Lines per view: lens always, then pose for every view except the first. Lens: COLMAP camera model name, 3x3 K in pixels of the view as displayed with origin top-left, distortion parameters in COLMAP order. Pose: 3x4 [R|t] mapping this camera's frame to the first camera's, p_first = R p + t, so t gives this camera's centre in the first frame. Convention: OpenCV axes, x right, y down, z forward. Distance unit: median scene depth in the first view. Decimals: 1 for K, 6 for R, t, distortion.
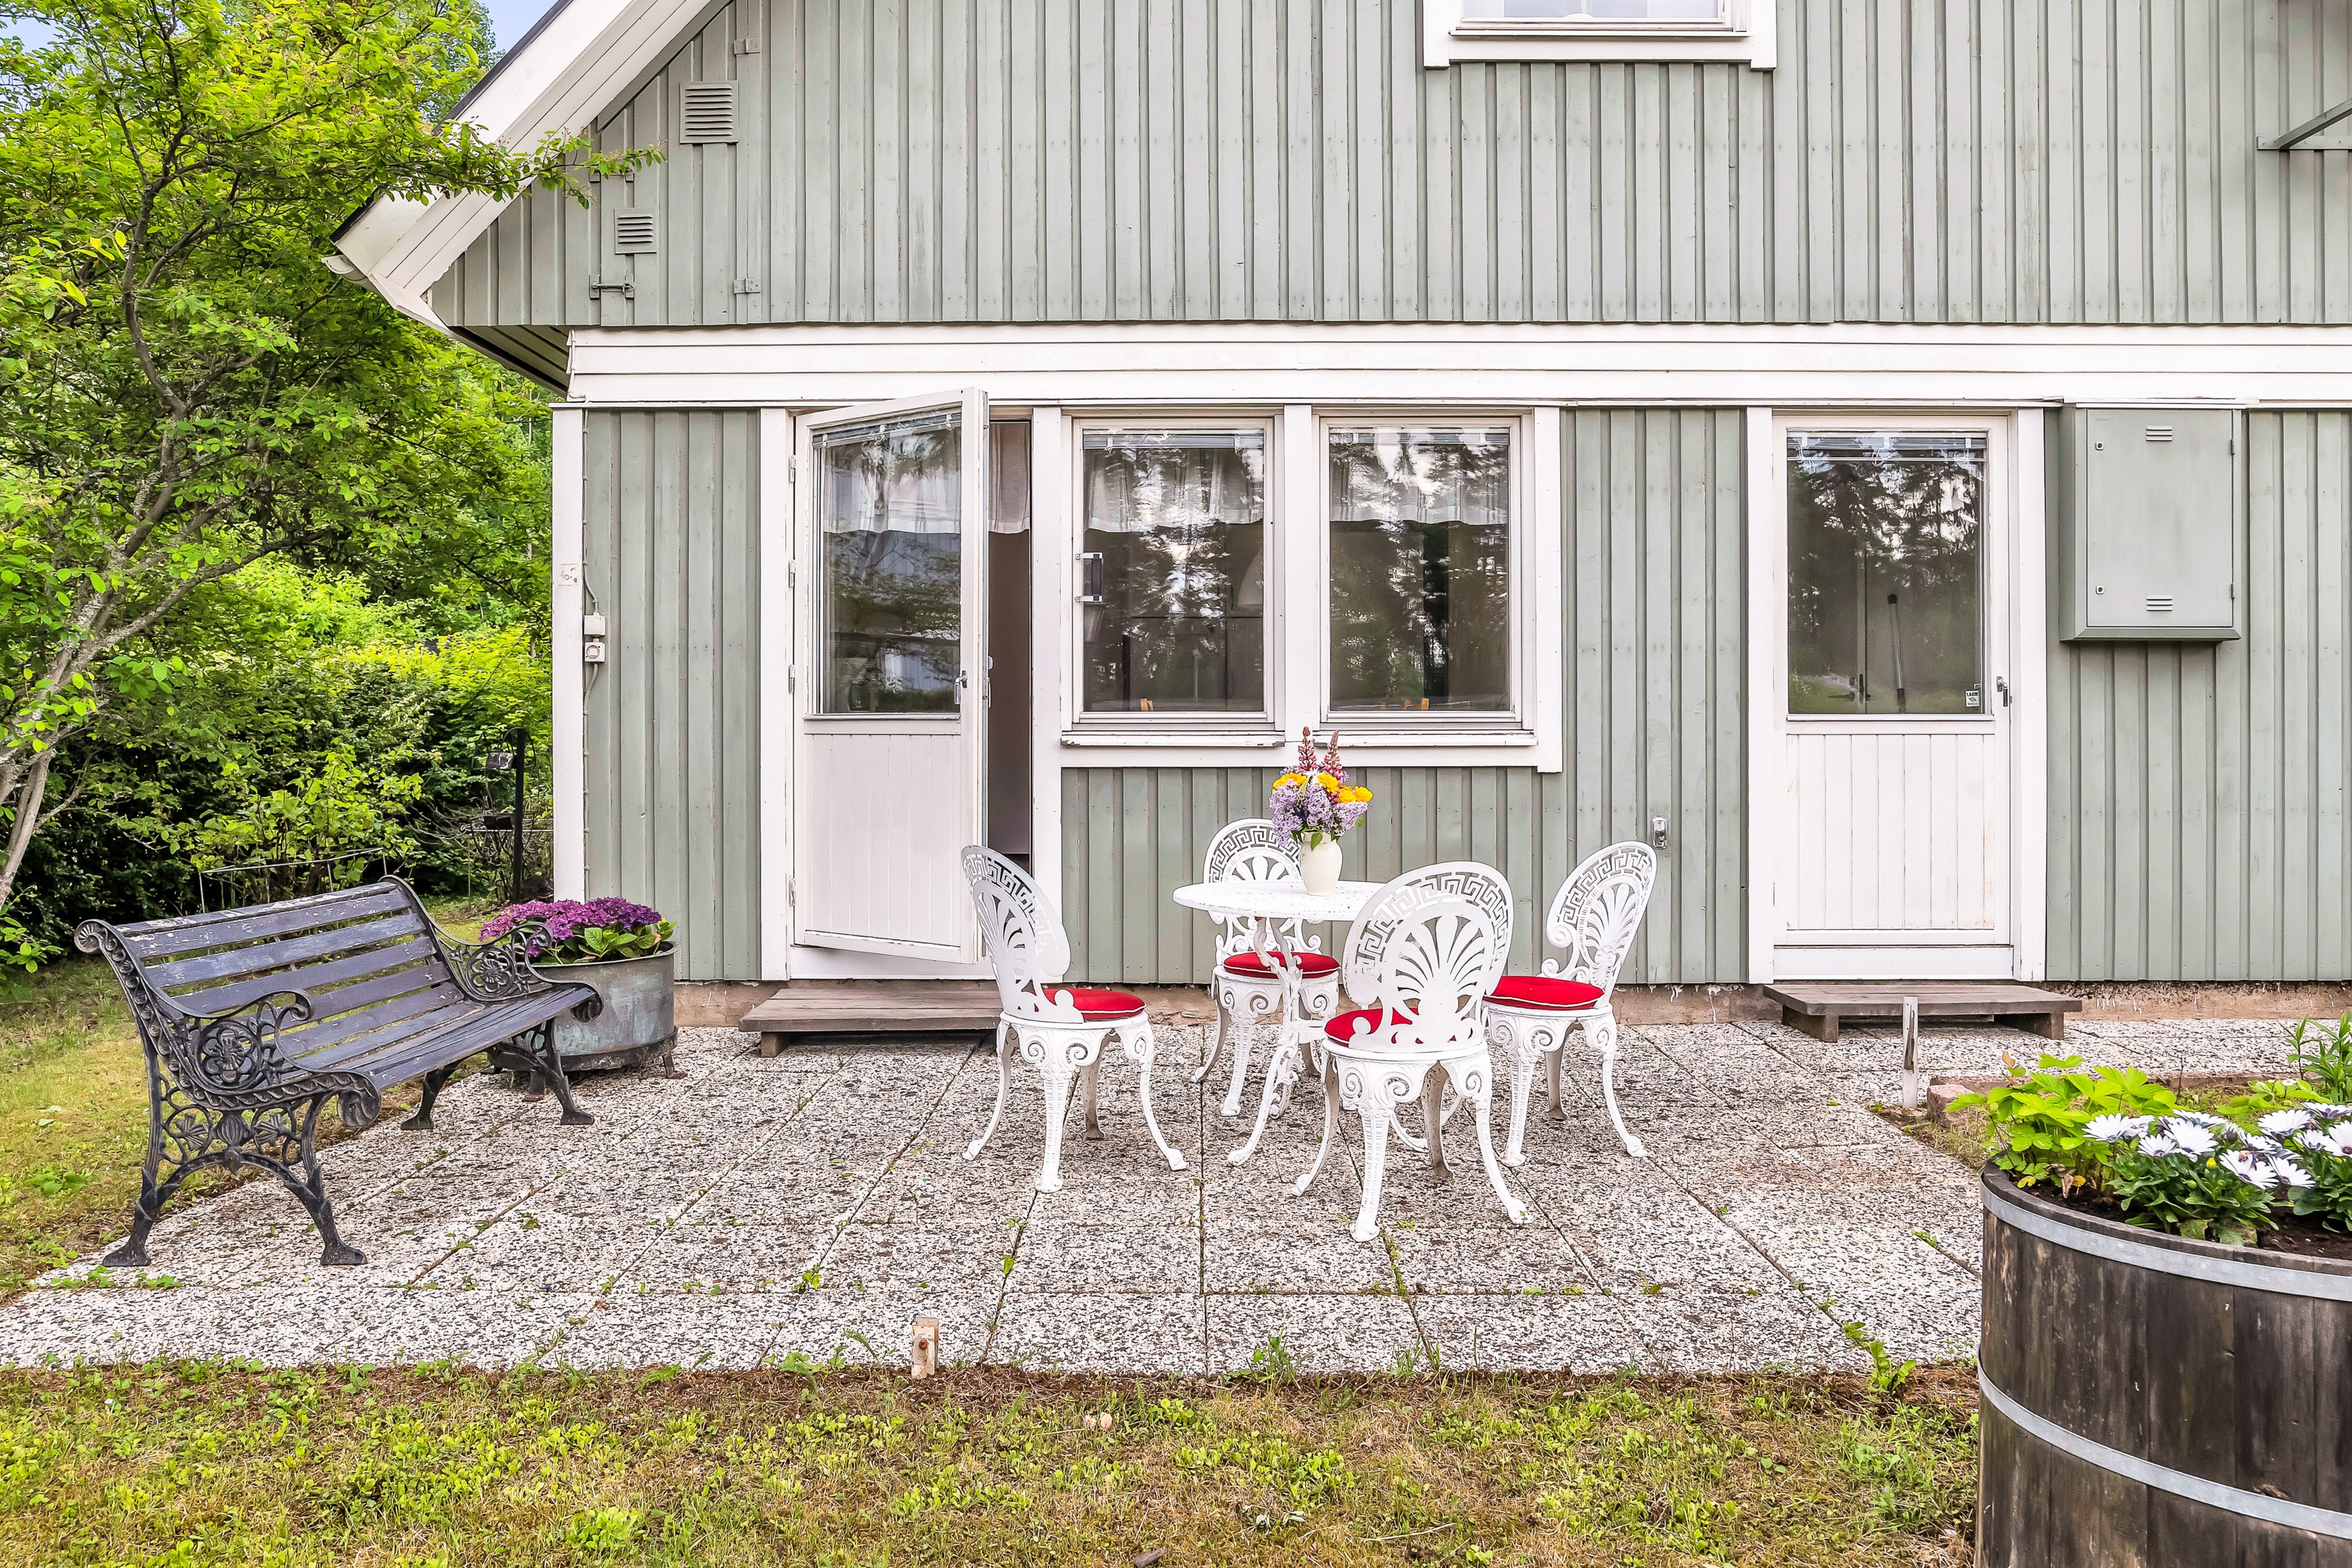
lens RADIAL K [[1566.7, 0, 1176.2], [0, 1566.7, 747.8], [0, 0, 1]] dist [-0.036038, 0.002840]
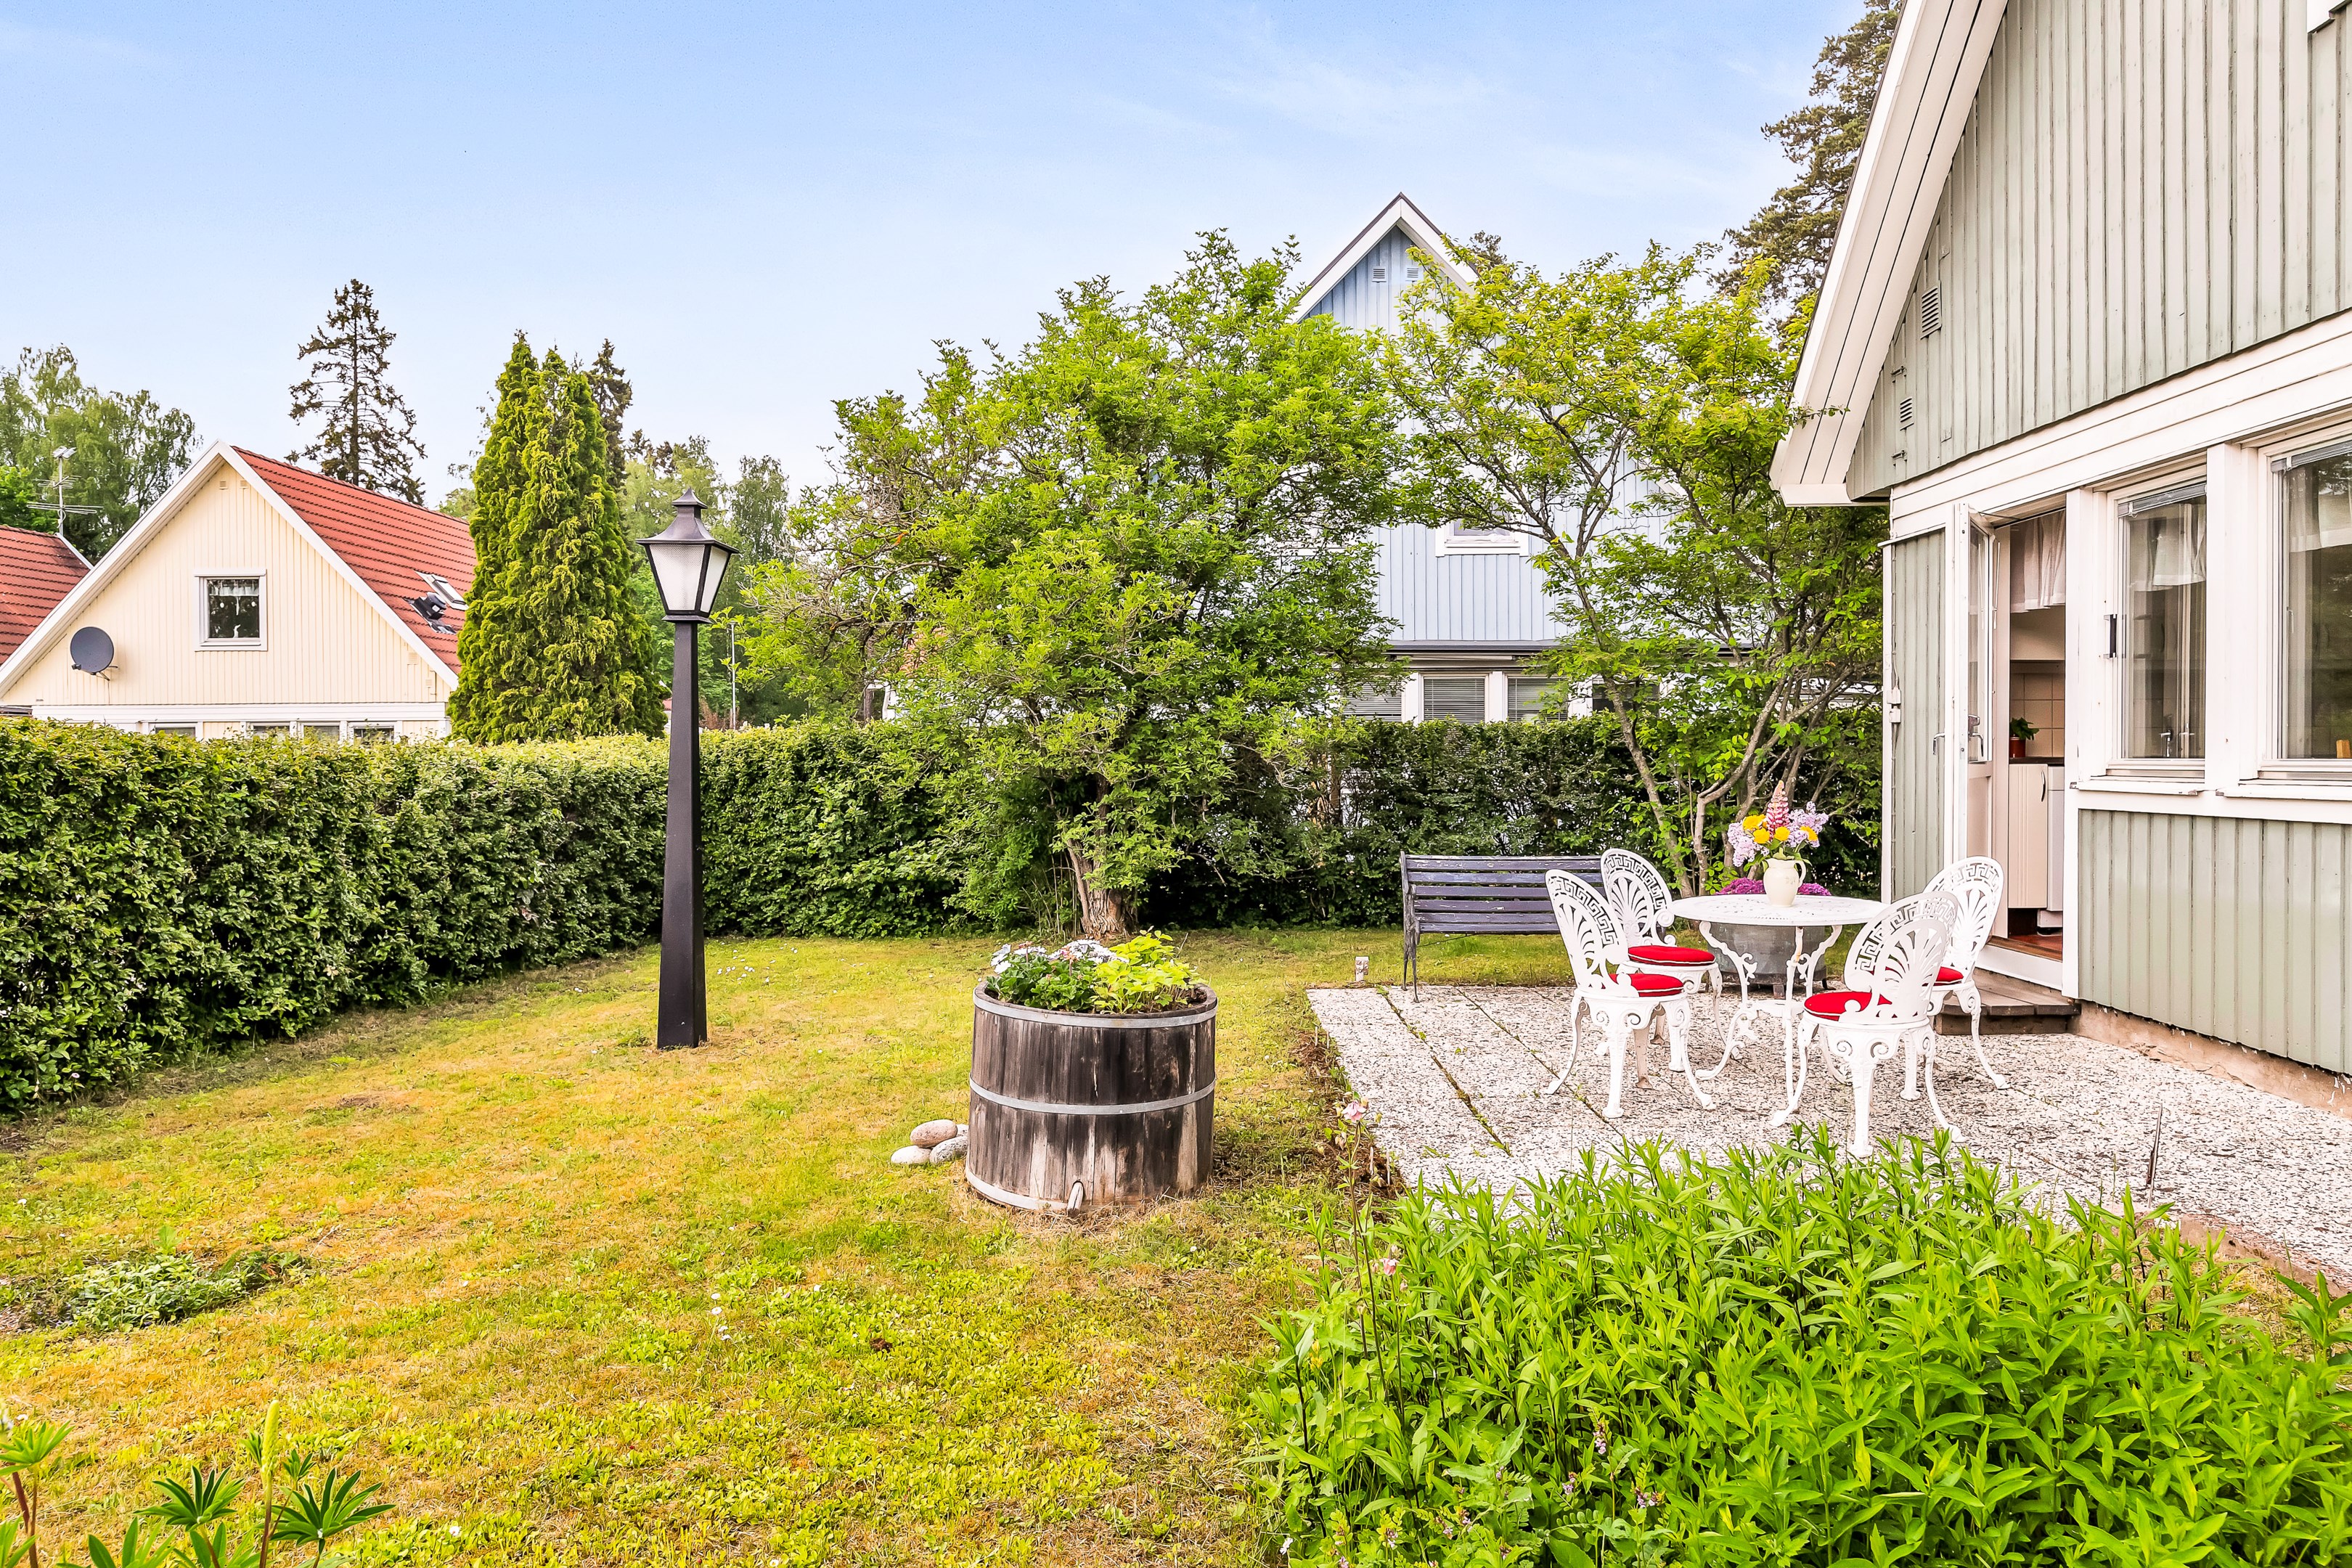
lens RADIAL K [[1601.8, 0, 1194.0], [0, 1601.8, 764.5], [0, 0, 1]] dist [-0.036450, 0.018493]
pose [[0.010301, 0.003938, -0.999939, 1.099696], [0.044759, 0.998988, 0.004395, -0.052587], [0.998945, -0.044802, 0.010115, 0.344294]]
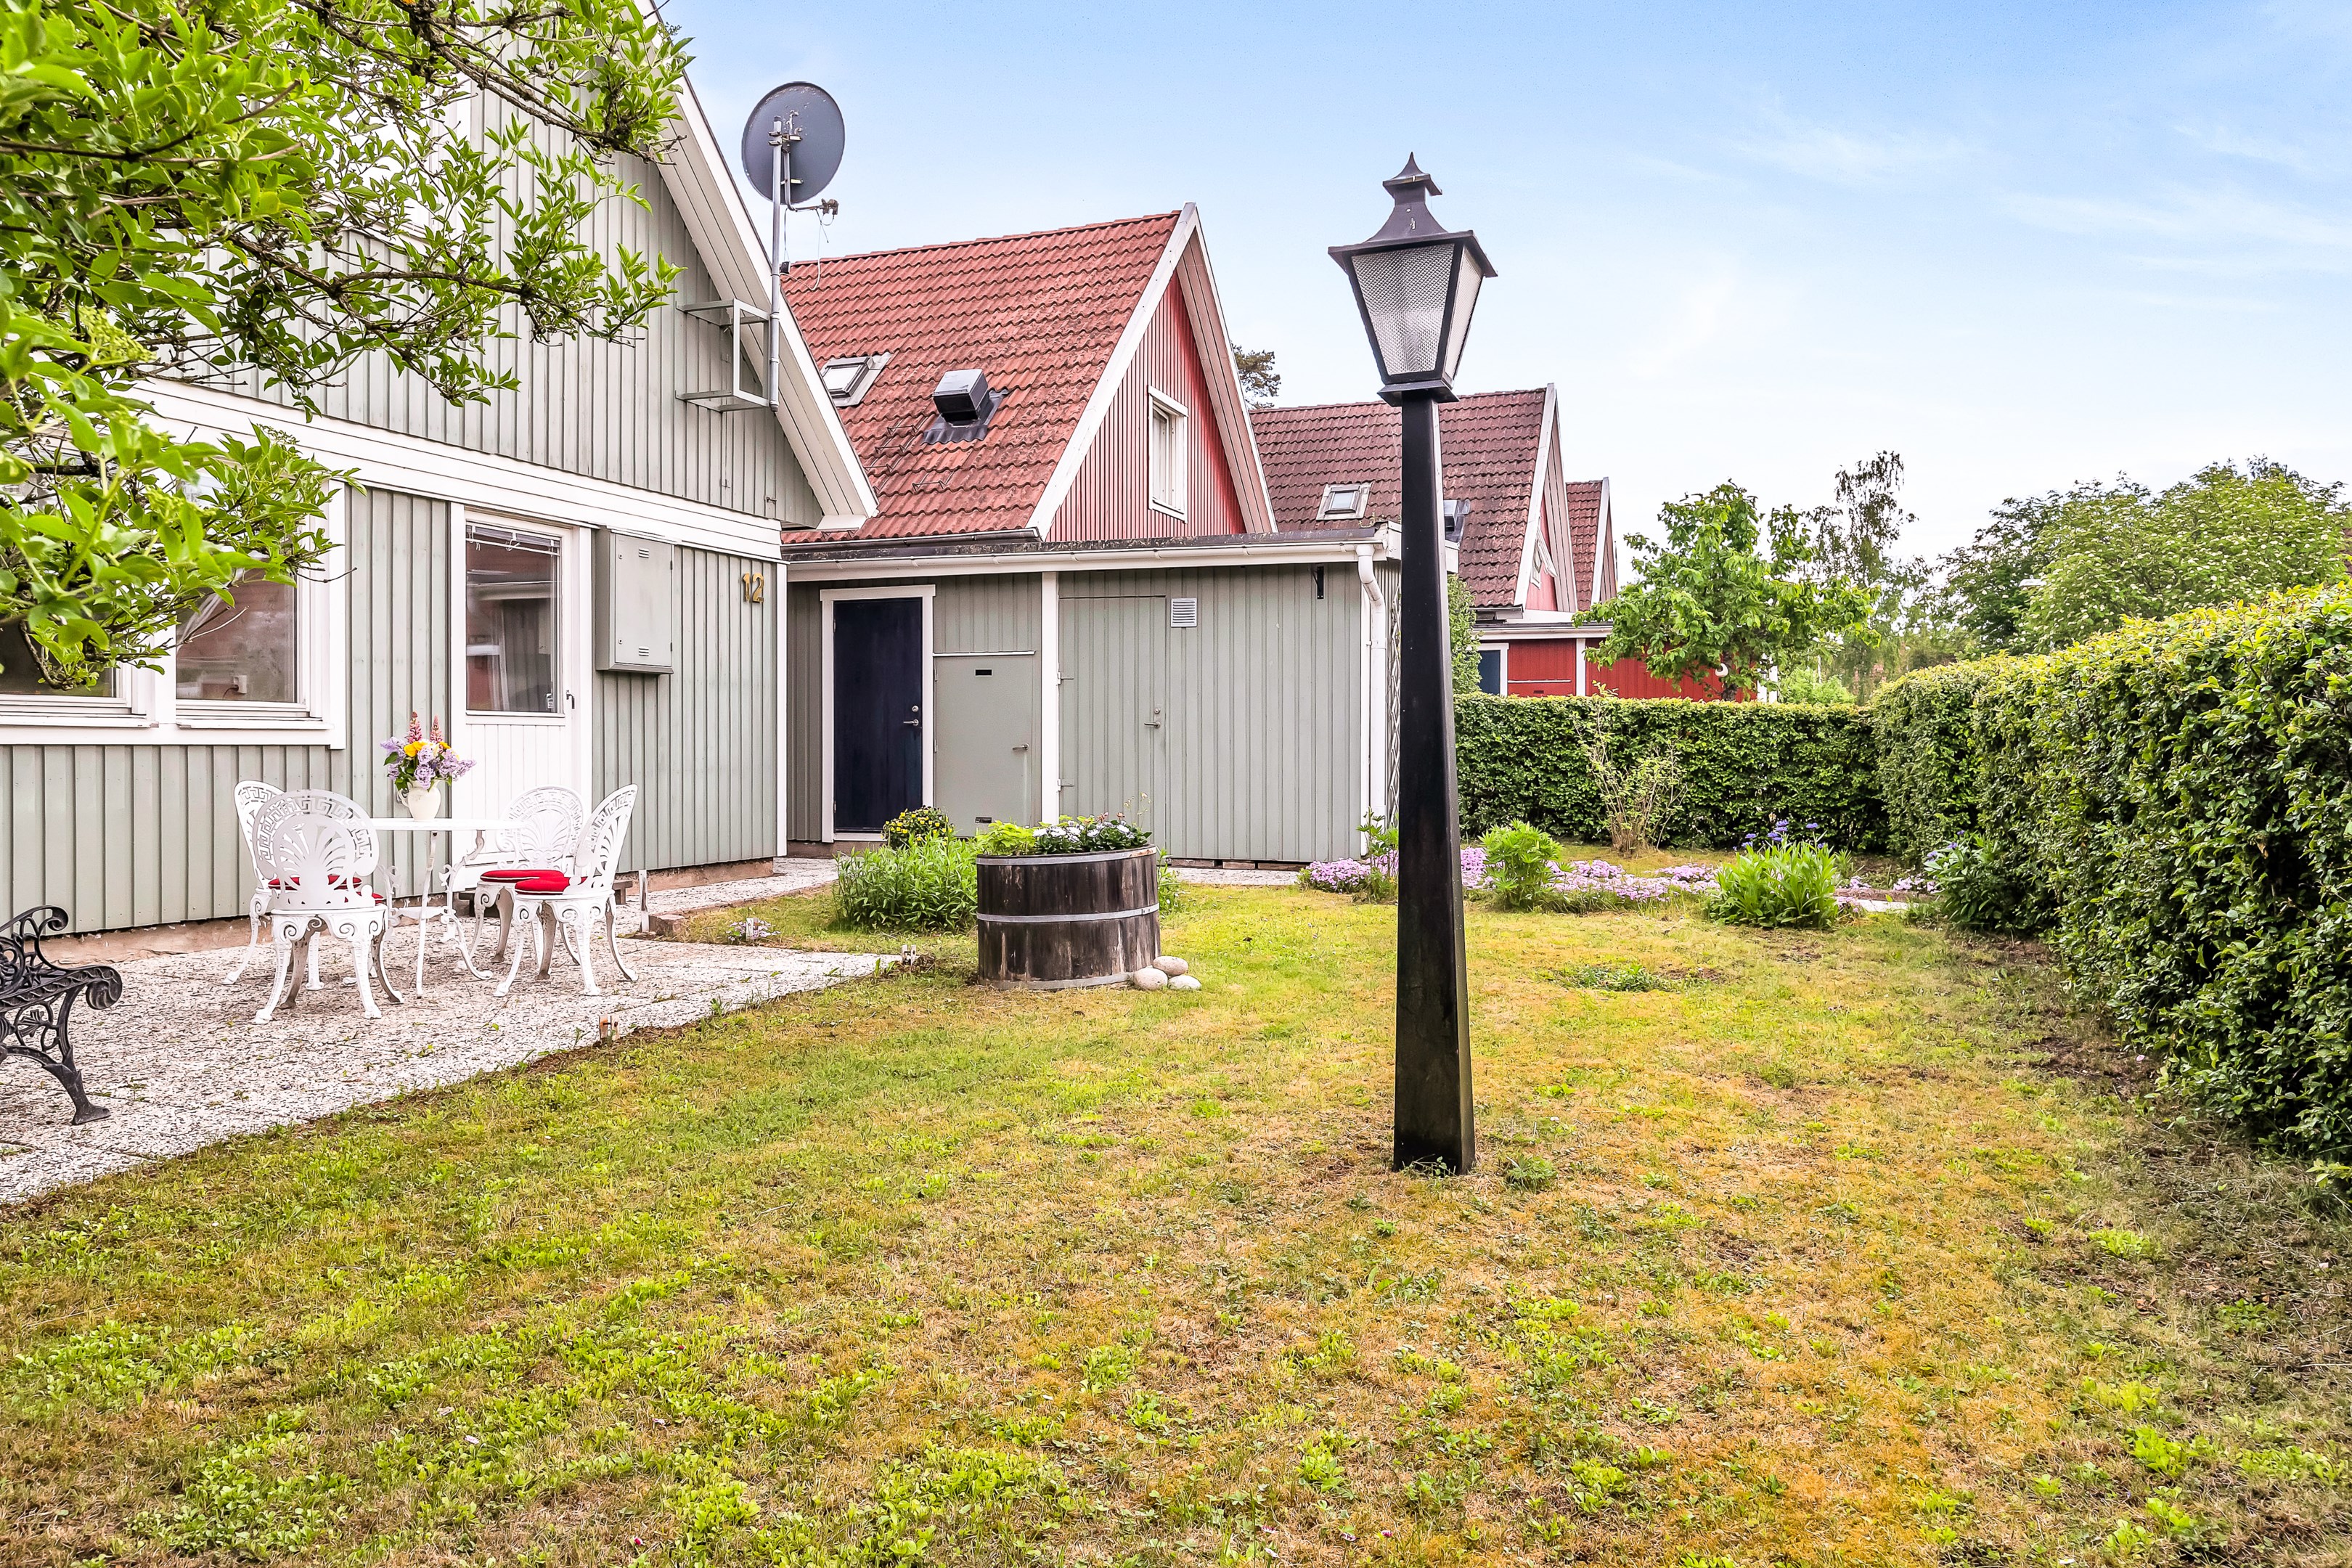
lens RADIAL K [[1601.8, 0, 1194.0], [0, 1601.8, 764.5], [0, 0, 1]] dist [-0.036450, 0.018493]
pose [[0.322062, -0.007174, 0.946691, -0.839765], [-0.000979, 0.999968, 0.007911, 0.017954], [-0.946718, -0.003475, 0.322045, -0.155708]]
